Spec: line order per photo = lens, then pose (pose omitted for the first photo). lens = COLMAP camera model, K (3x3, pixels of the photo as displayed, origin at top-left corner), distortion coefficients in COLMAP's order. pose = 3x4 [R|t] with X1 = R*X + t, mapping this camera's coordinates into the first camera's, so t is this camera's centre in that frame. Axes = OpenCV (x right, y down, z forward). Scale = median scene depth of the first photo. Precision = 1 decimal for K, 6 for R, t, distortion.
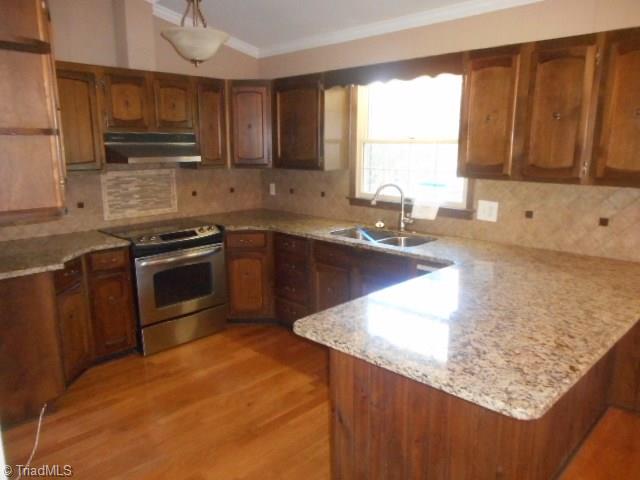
lens RADIAL K [[476.5, 0, 319.8], [0, 476.5, 240.5], [0, 0, 1]] dist [-0.013738, -0.001449]
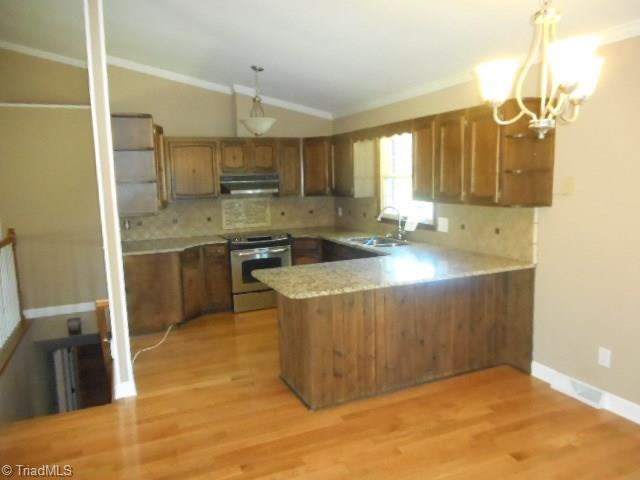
lens RADIAL K [[476.5, 0, 317.5], [0, 476.5, 240.7], [0, 0, 1]] dist [-0.013738, -0.001449]
pose [[0.927229, 0.026456, -0.373559, 0.485981], [-0.049105, 0.997478, -0.051245, 0.068568], [0.371261, 0.065859, 0.926190, -0.403903]]
